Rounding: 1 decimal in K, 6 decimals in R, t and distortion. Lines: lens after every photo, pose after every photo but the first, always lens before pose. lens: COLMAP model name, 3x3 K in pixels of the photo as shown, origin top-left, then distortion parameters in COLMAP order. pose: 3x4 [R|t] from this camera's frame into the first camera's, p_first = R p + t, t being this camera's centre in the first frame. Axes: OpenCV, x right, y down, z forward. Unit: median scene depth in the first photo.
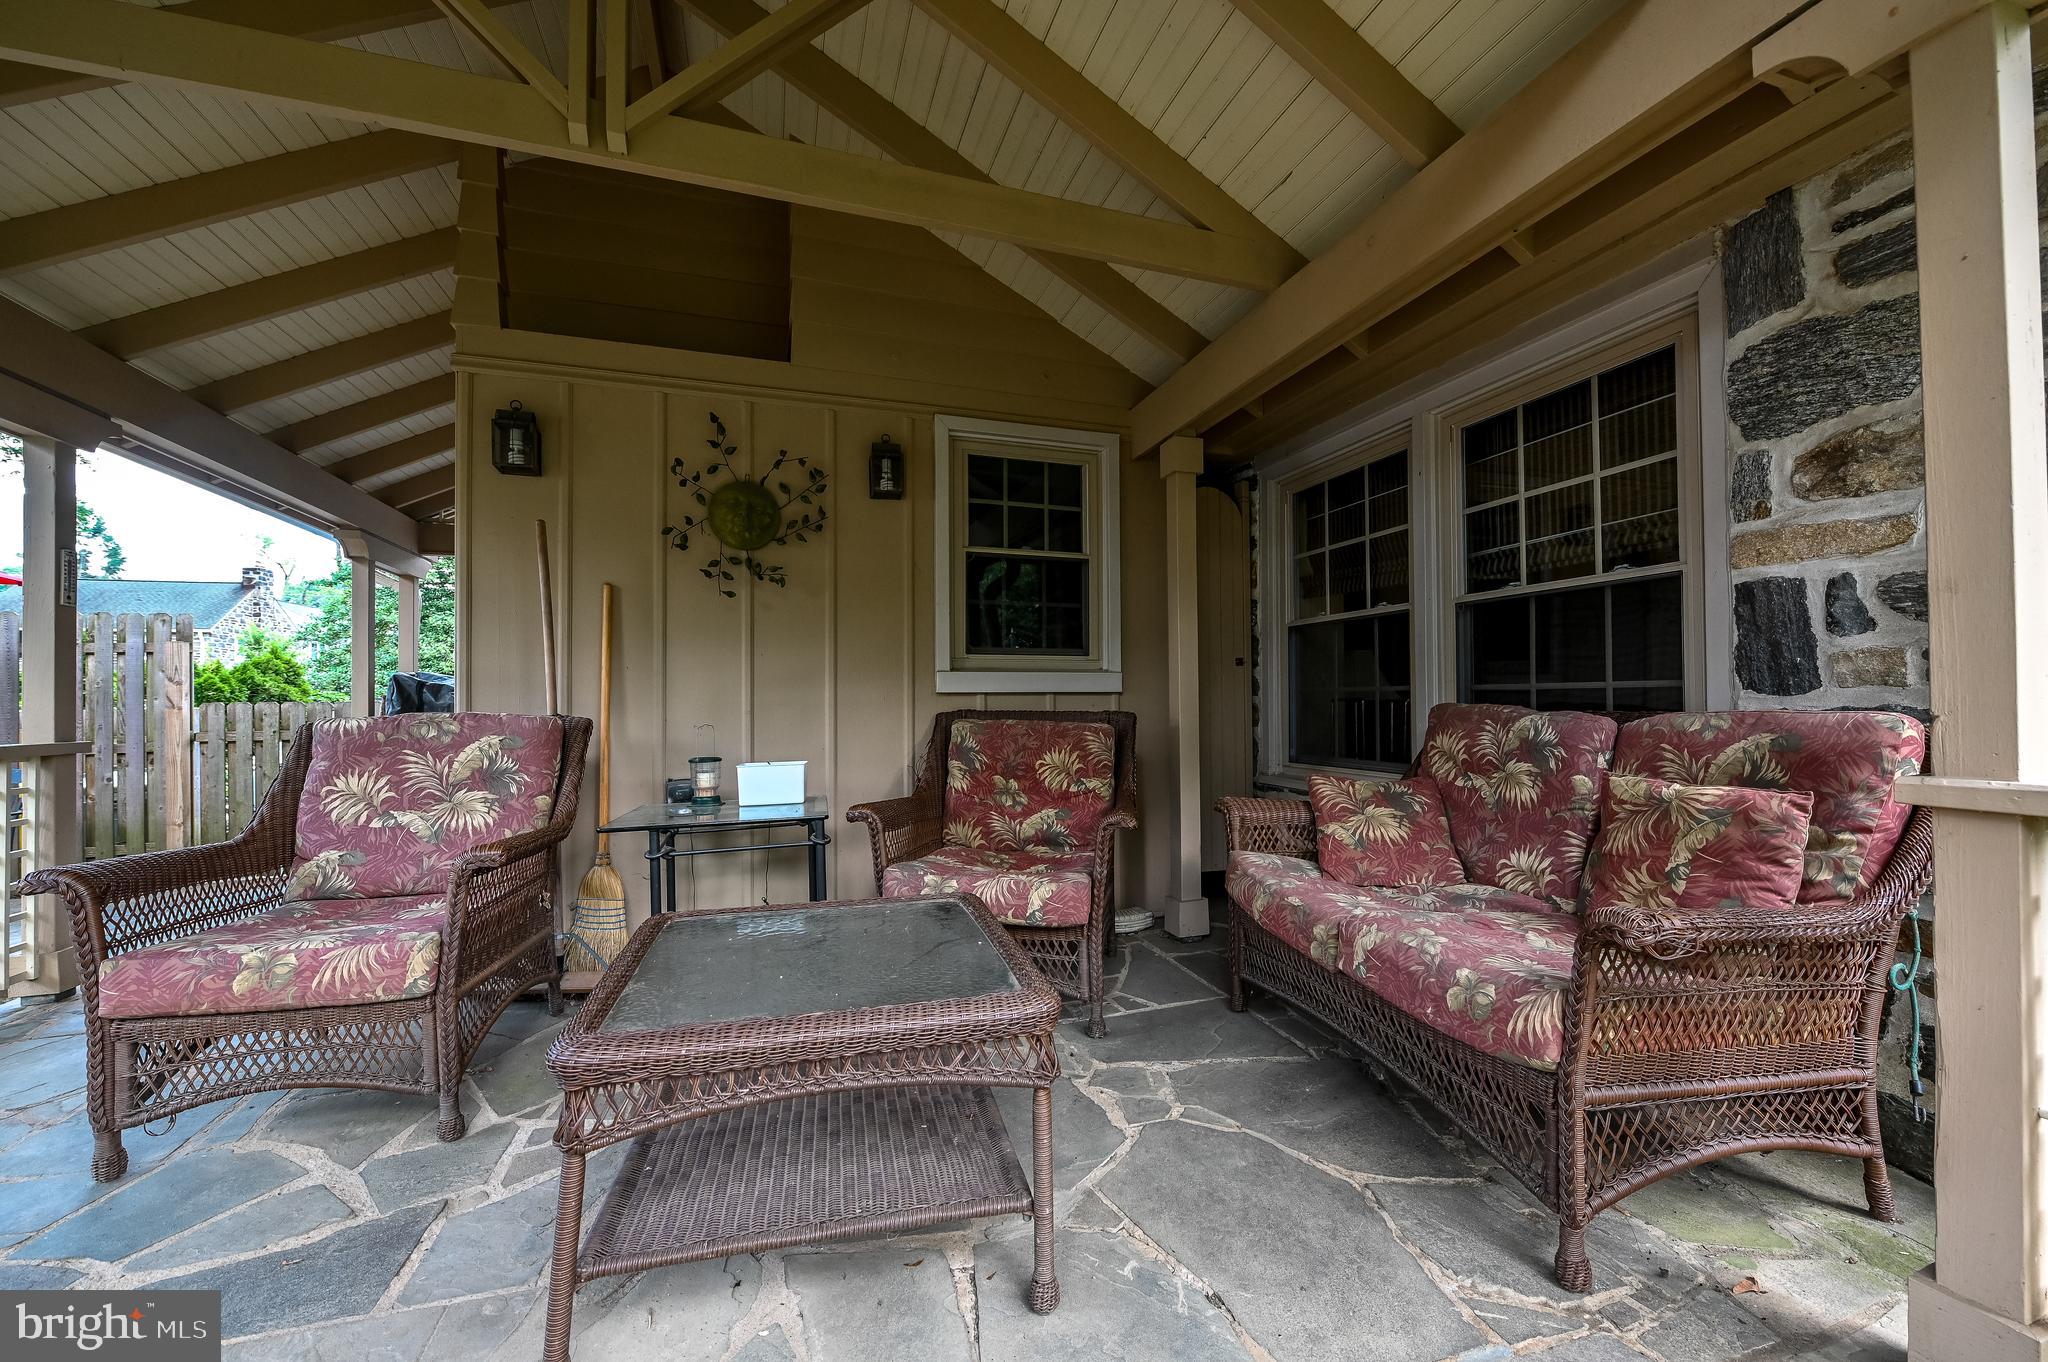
lens RADIAL K [[812.8, 0, 1034.1], [0, 812.8, 692.7], [0, 0, 1]] dist [-0.005223, -0.000691]
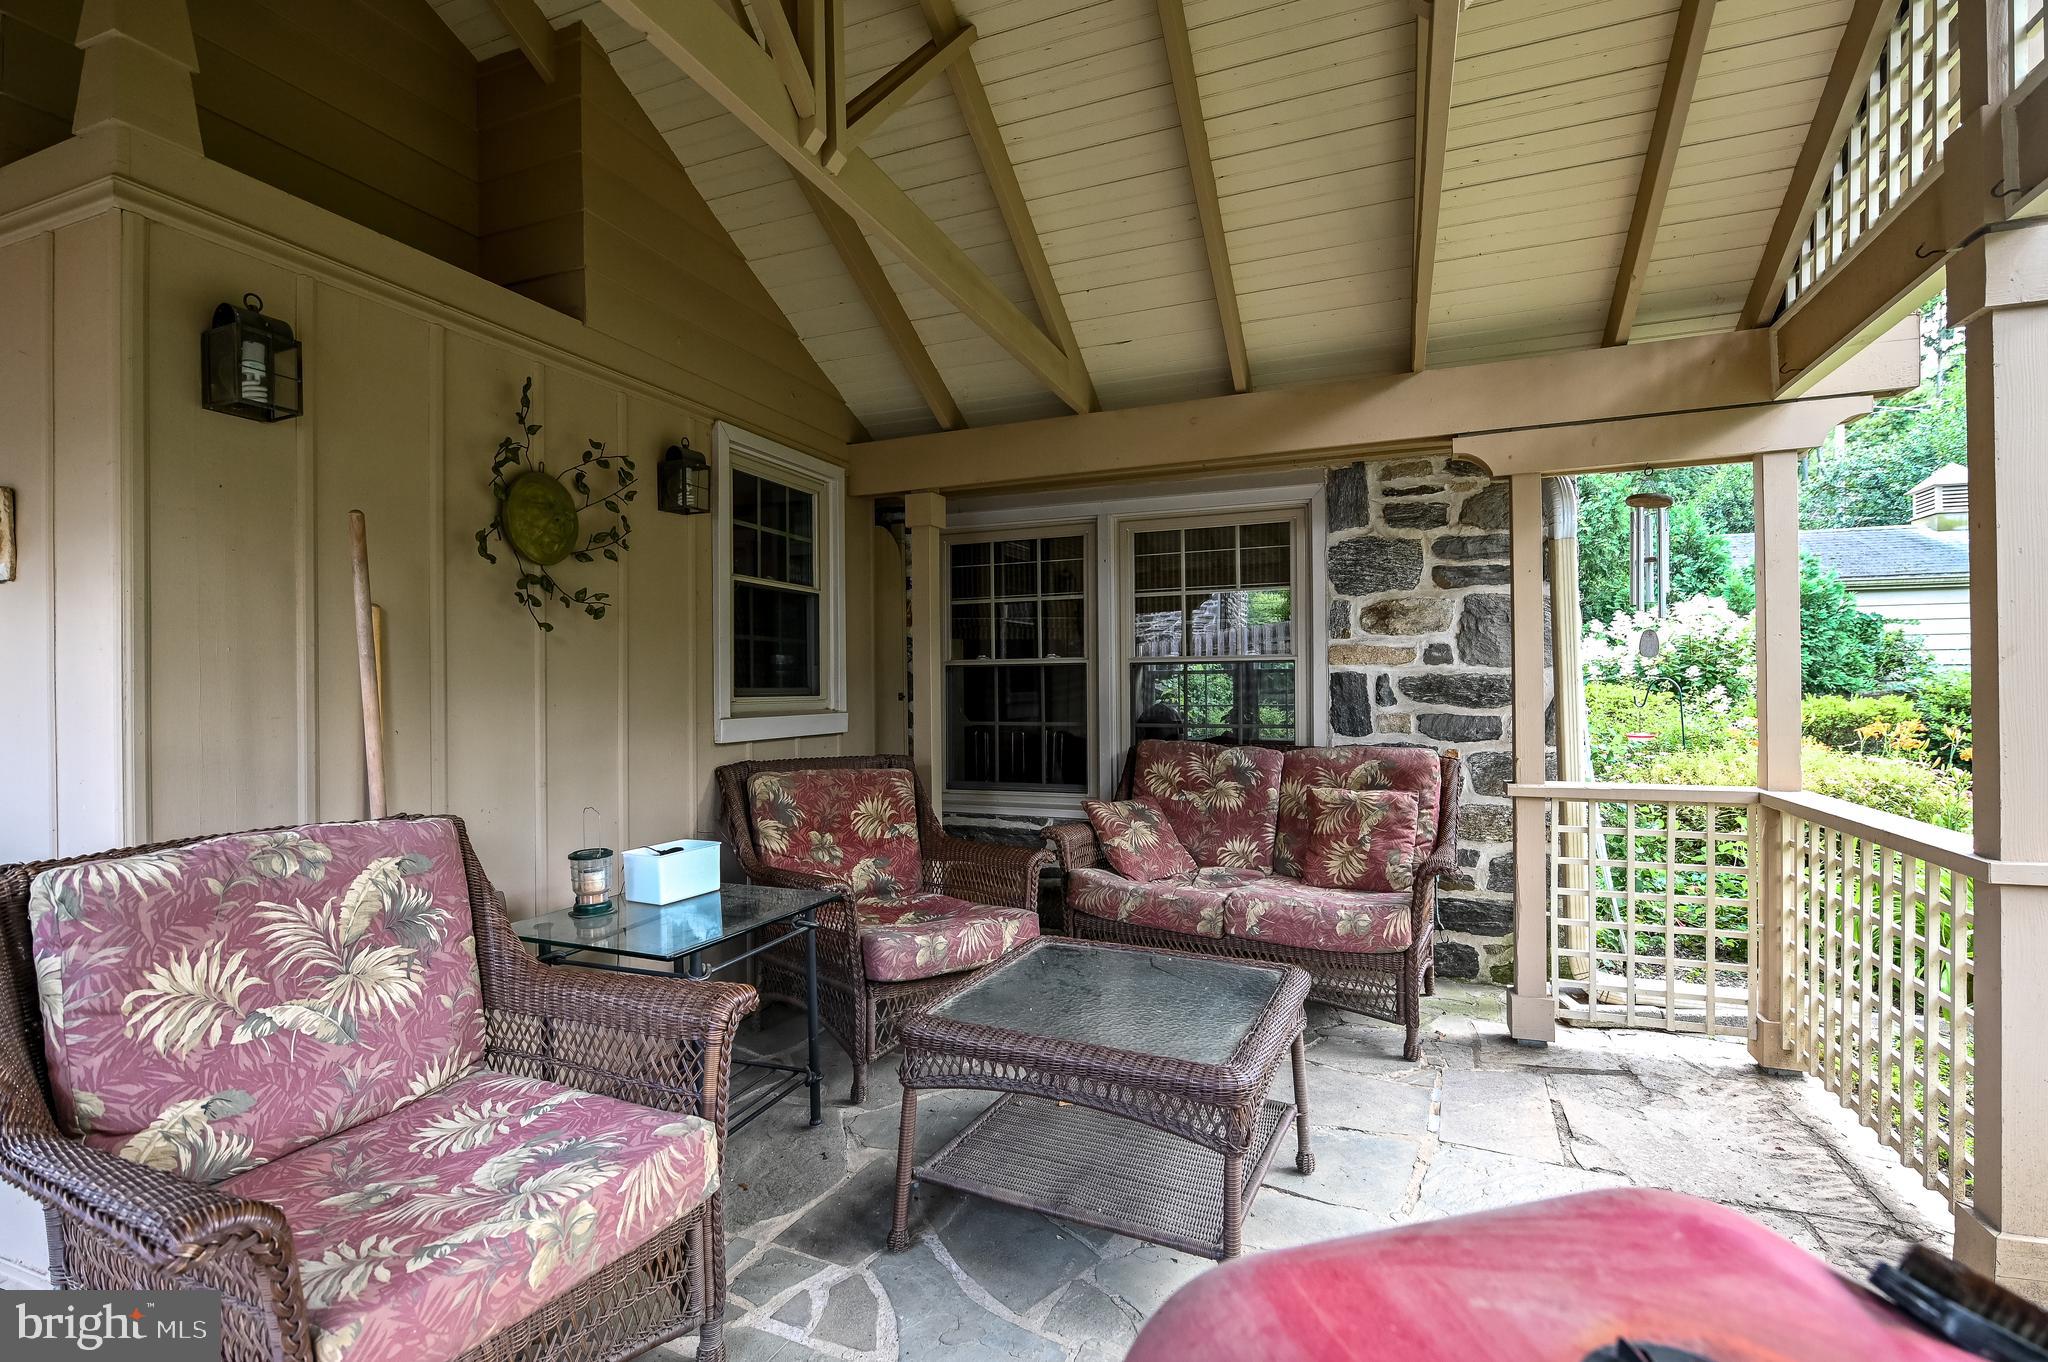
lens RADIAL K [[921.8, 0, 1057.4], [0, 921.8, 692.2], [0, 0, 1]] dist [-0.006637, 0.000588]
pose [[0.649561, -0.000889, 0.760309, -0.899138], [-0.002975, 0.999989, 0.003711, -0.084672], [-0.760304, -0.004672, 0.649551, 0.130121]]
